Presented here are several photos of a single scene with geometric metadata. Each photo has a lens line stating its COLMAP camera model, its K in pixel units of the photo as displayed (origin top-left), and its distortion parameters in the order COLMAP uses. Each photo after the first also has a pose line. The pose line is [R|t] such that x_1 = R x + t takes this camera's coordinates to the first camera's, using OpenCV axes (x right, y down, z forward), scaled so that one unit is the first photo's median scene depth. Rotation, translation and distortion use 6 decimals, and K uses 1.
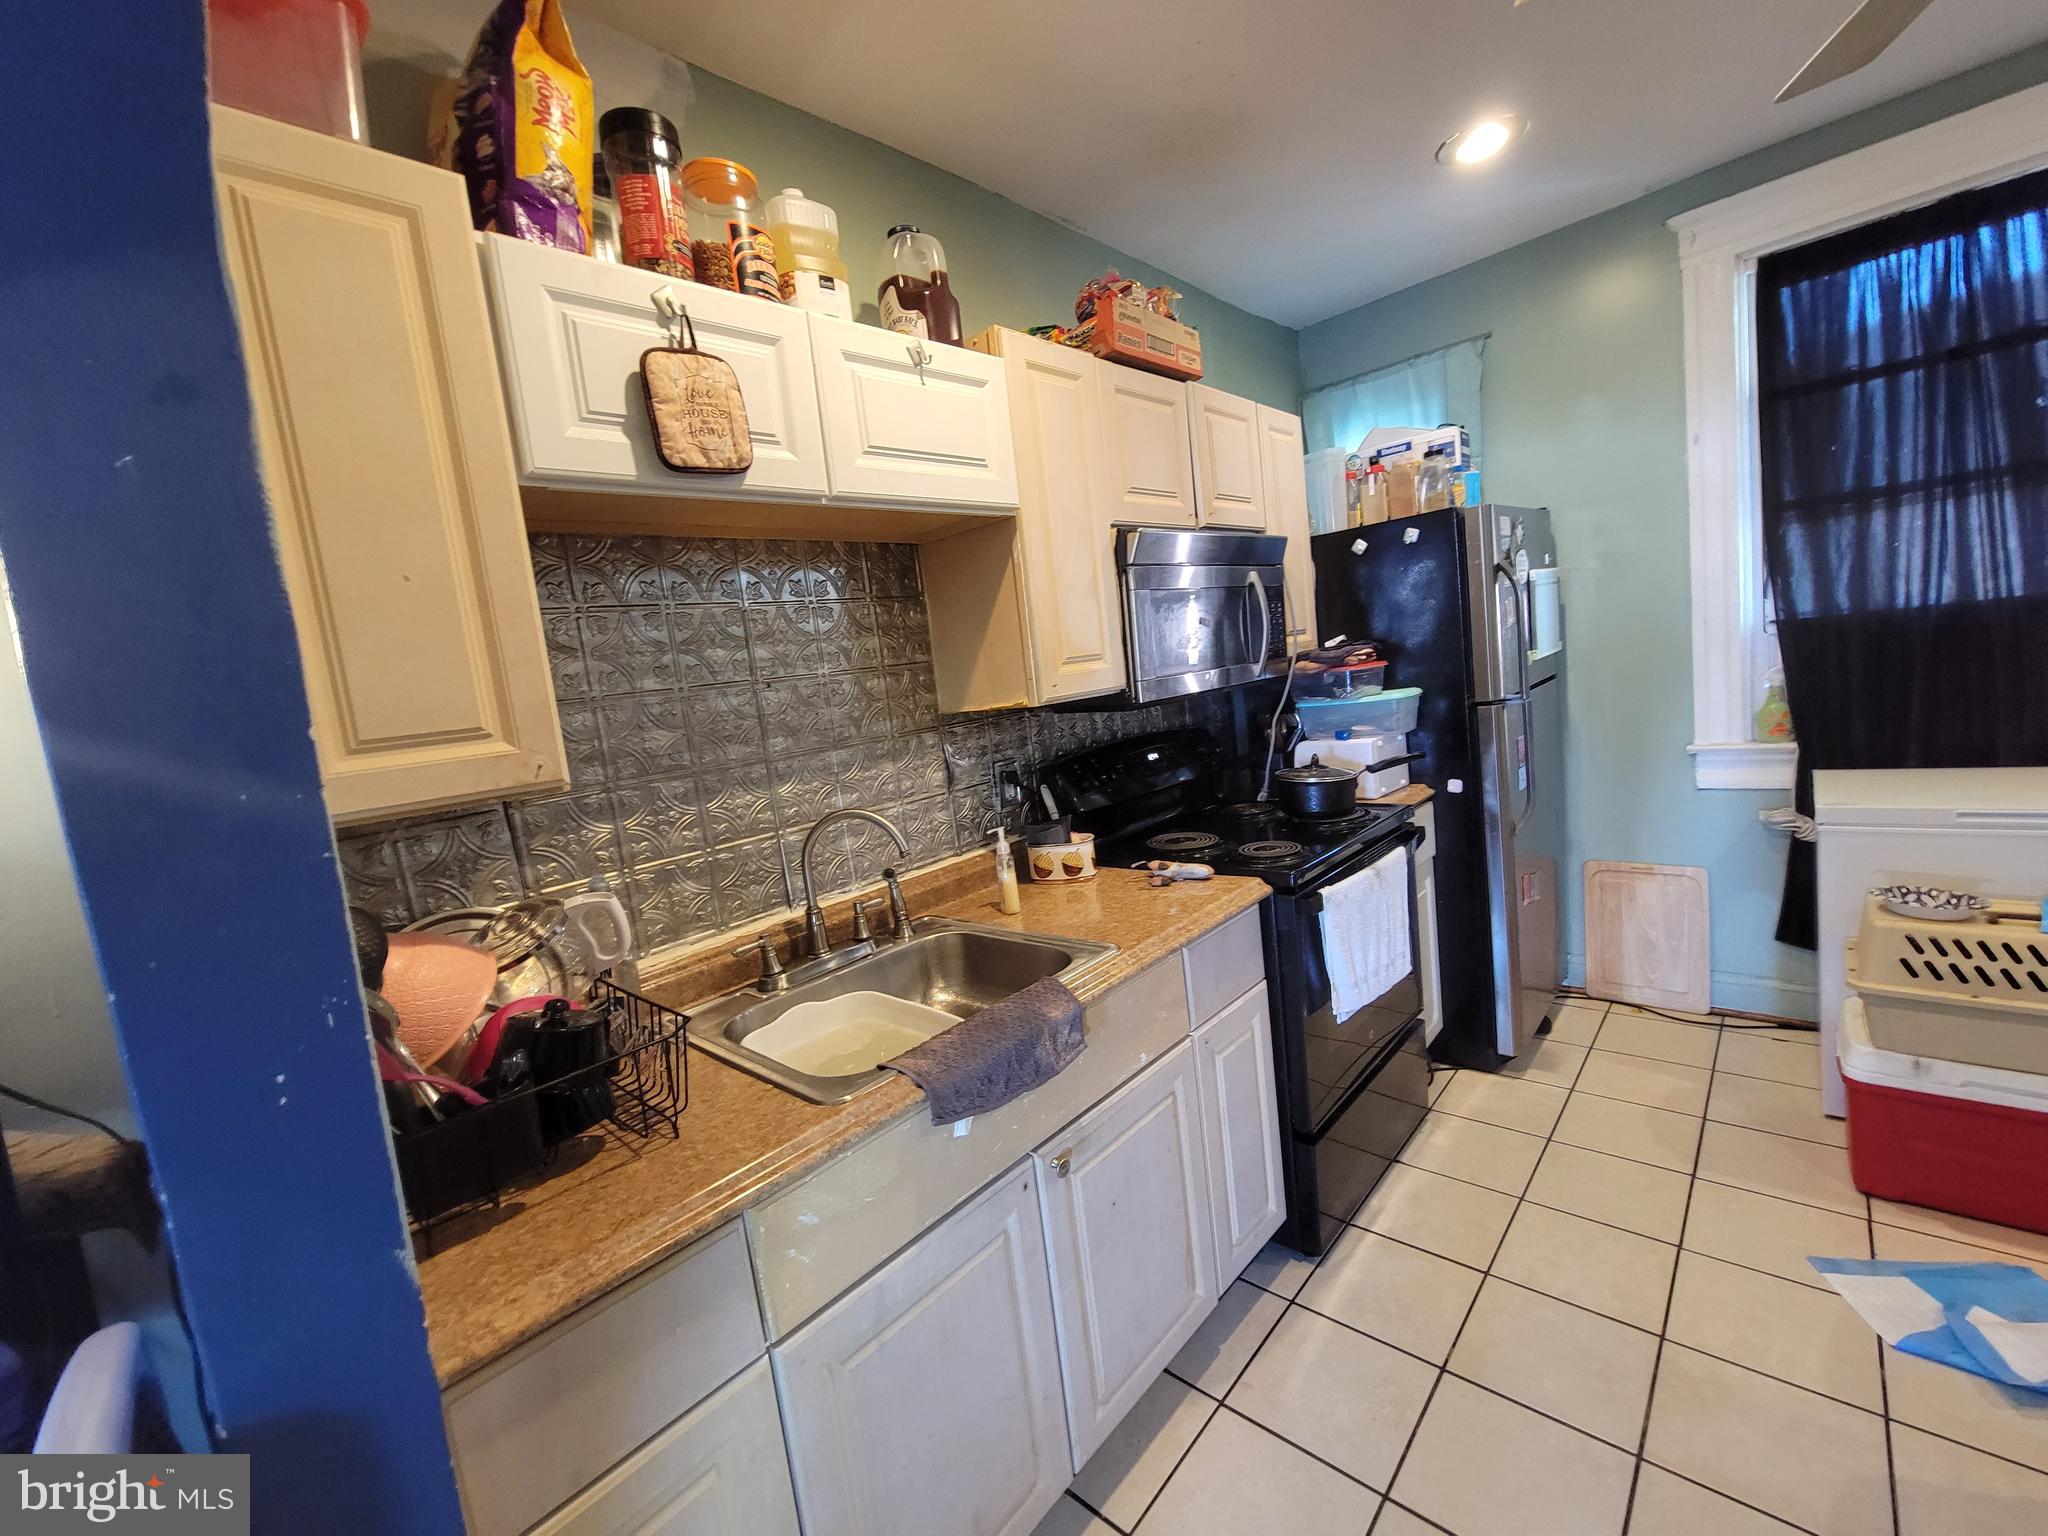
lens RADIAL K [[837.7, 0, 1023.4], [0, 837.7, 774.2], [0, 0, 1]] dist [-0.003759, -0.000638]
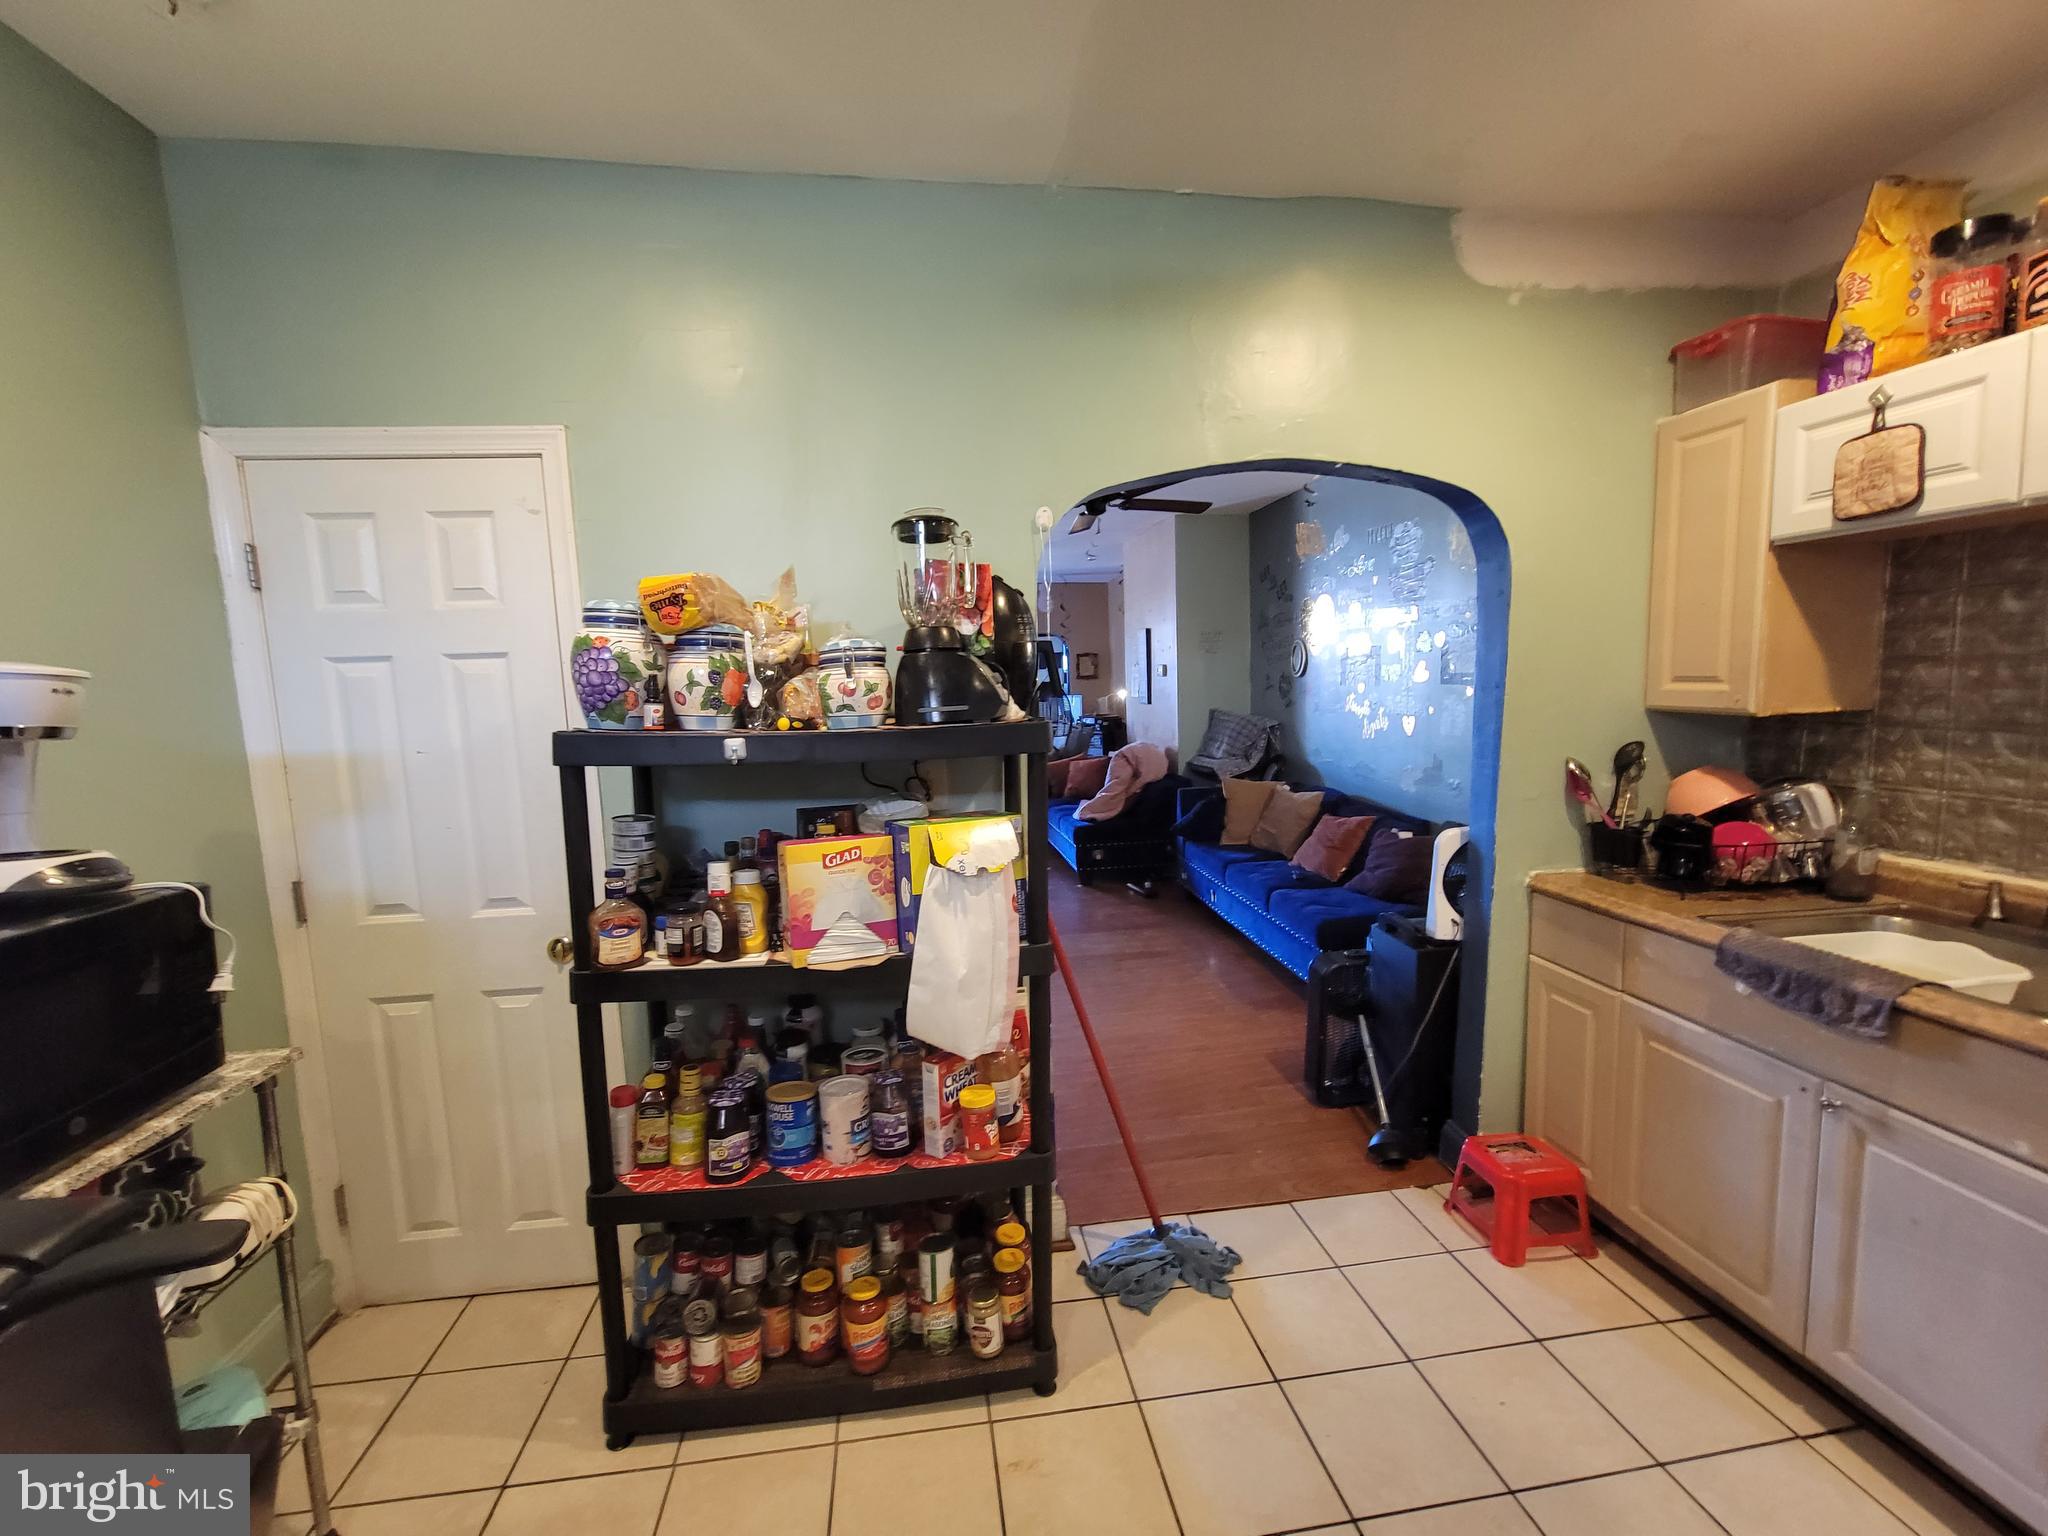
lens RADIAL K [[837.7, 0, 1021.7], [0, 837.7, 769.6], [0, 0, 1]] dist [-0.003759, -0.000638]
pose [[-0.625796, 0.225596, -0.746650, 1.681338], [0.014919, 0.960546, 0.277719, -0.364814], [0.779844, 0.162656, -0.604472, 0.809325]]
